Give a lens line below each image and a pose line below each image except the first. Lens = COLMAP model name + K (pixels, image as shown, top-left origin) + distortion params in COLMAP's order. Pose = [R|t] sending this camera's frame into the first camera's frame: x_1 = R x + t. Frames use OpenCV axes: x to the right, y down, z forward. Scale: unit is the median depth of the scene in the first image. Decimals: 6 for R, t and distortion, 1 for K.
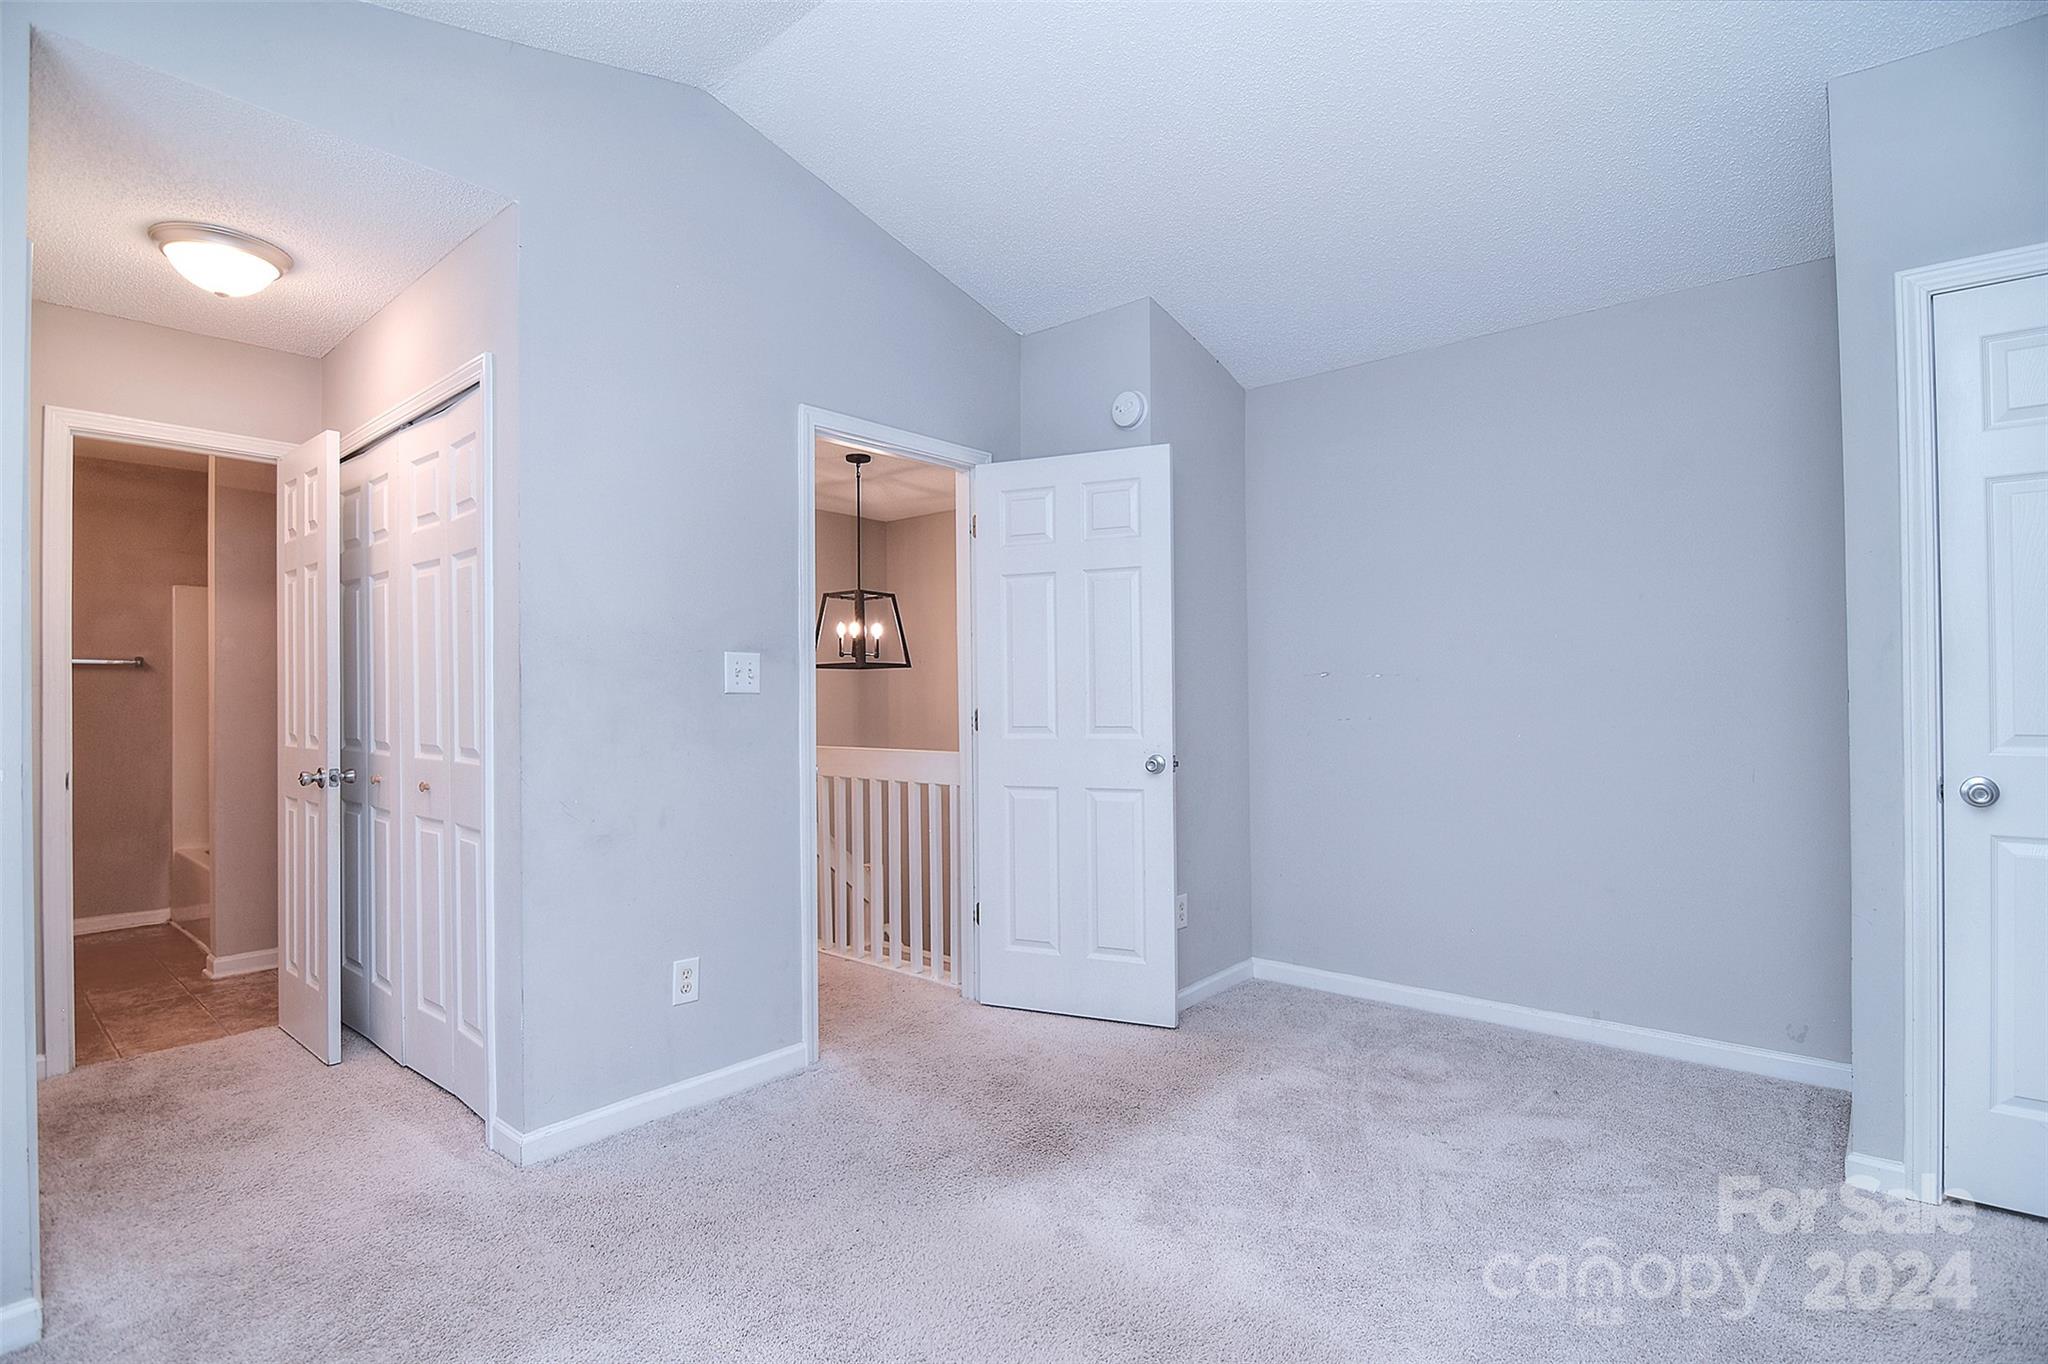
lens RADIAL K [[995.2, 0, 1029.0], [0, 995.2, 688.8], [0, 0, 1]] dist [-0.002371, -0.012419]
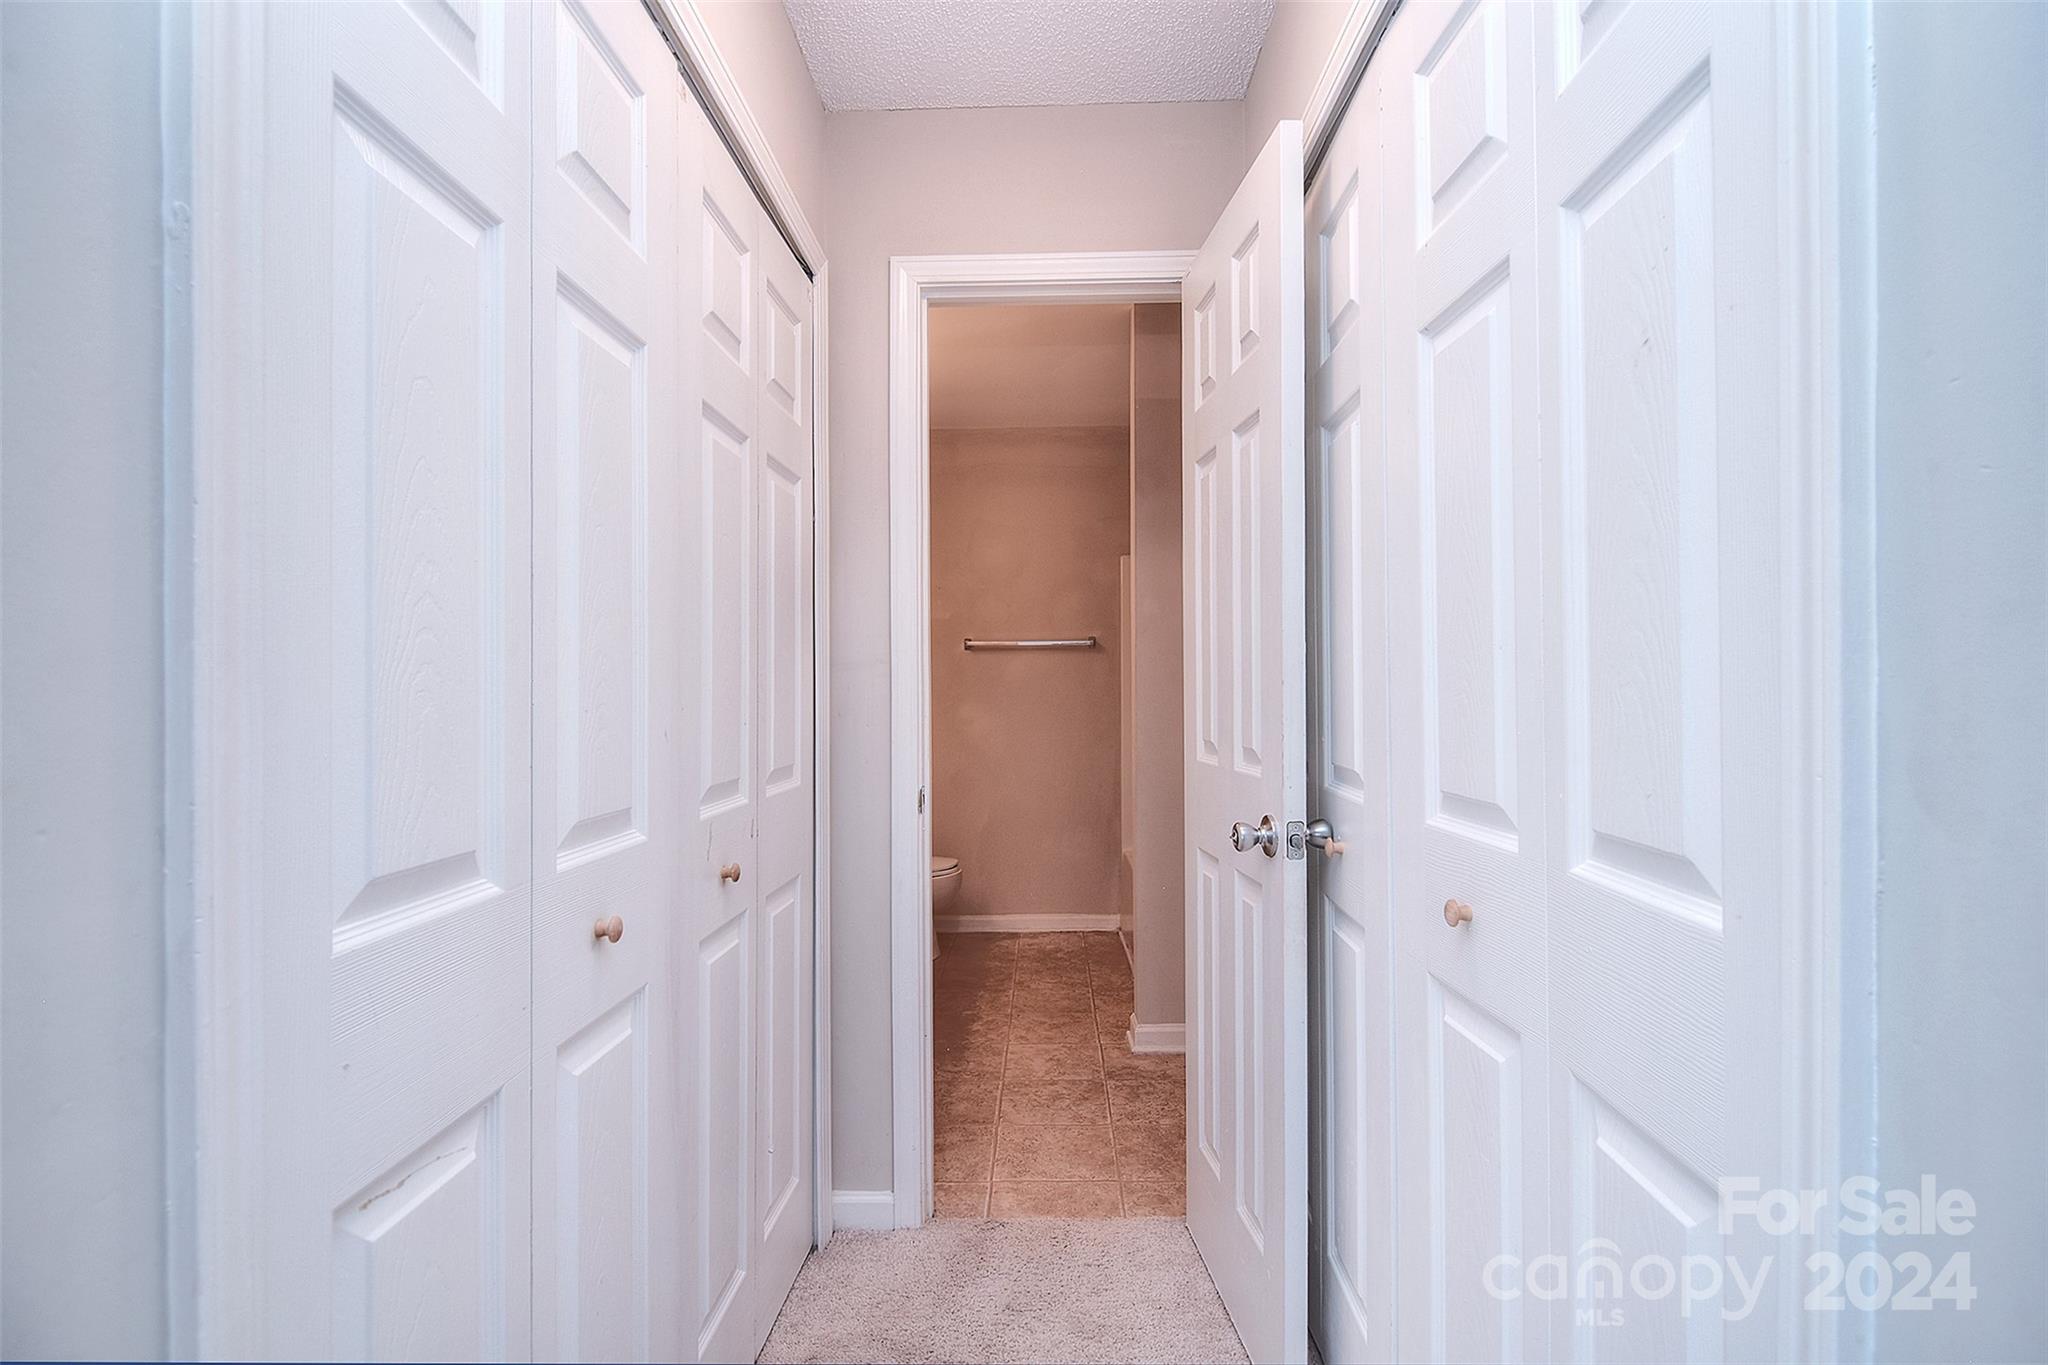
lens RADIAL K [[995.2, 0, 1029.0], [0, 995.2, 689.3], [0, 0, 1]] dist [-0.002371, -0.012419]
pose [[0.699573, -0.008787, -0.714507, -0.429674], [0.000648, 0.999932, -0.011664, 0.022788], [0.714561, 0.007697, 0.699531, 0.551157]]
